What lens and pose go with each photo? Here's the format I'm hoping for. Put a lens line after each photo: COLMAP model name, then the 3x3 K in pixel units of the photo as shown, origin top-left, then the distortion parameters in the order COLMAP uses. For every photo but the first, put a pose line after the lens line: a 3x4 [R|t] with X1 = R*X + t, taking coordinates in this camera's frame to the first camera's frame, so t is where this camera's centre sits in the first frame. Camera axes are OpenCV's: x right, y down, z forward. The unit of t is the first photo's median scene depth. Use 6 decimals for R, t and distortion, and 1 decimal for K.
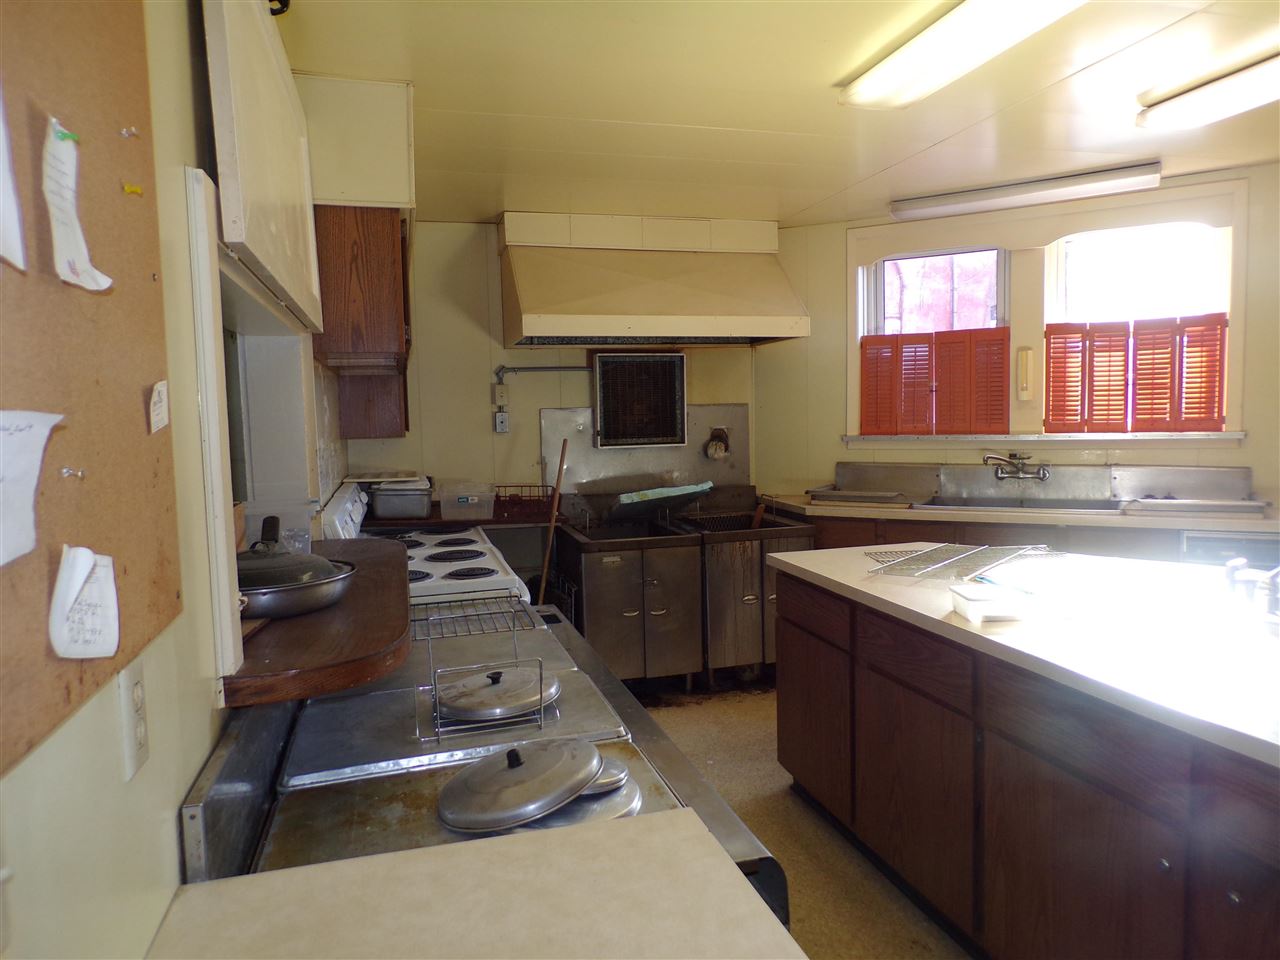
lens RADIAL K [[875.6, 0, 643.0], [0, 875.6, 481.3], [0, 0, 1]] dist [-0.031396, 0.003264]
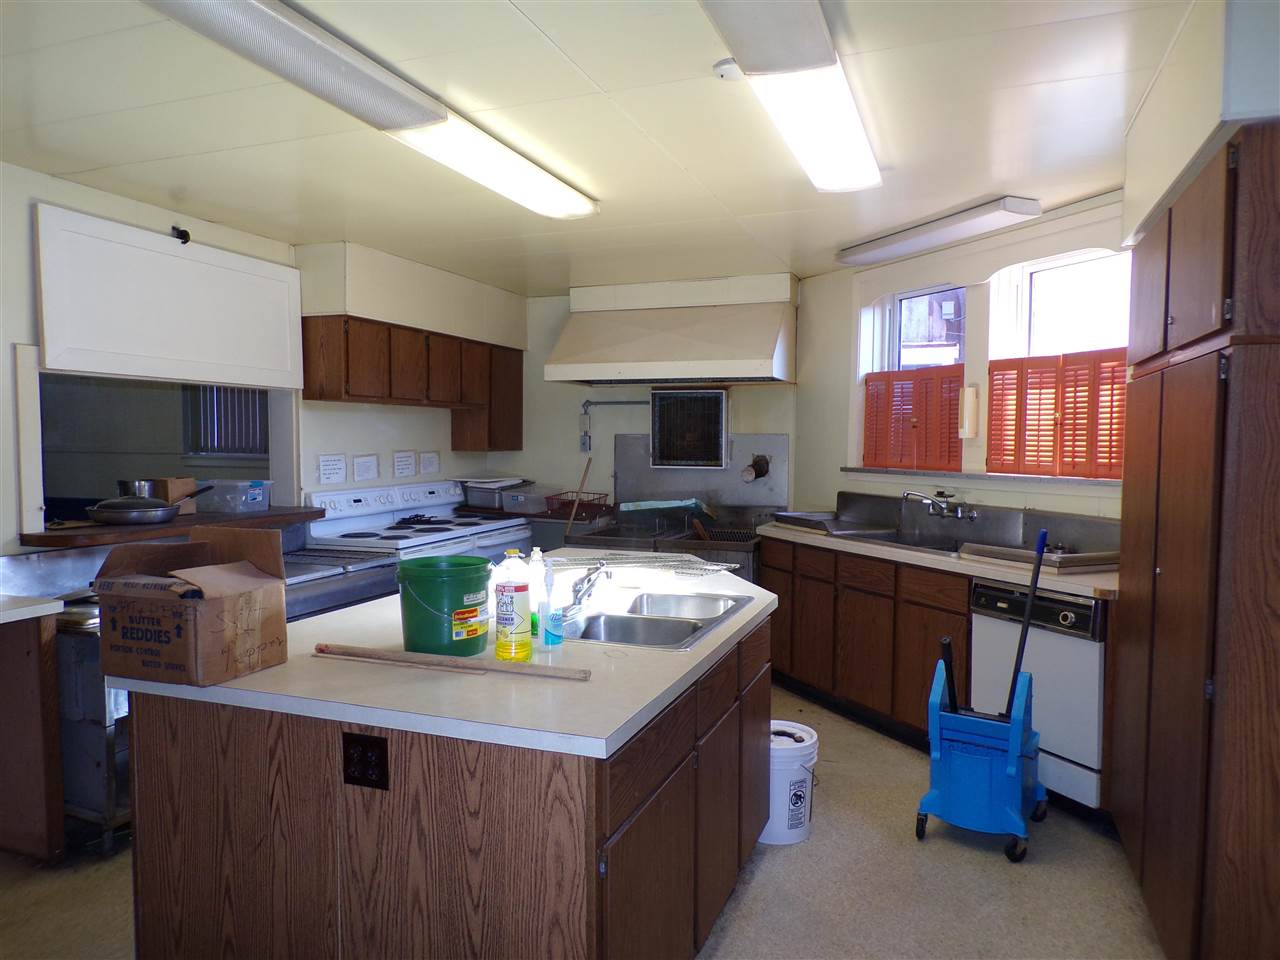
lens RADIAL K [[875.6, 0, 640.4], [0, 875.6, 481.5], [0, 0, 1]] dist [-0.031396, 0.003264]
pose [[0.800650, 0.058540, -0.596265, 0.728850], [-0.071286, 0.997453, 0.002207, -0.020739], [0.594876, 0.040738, 0.802784, -0.001984]]
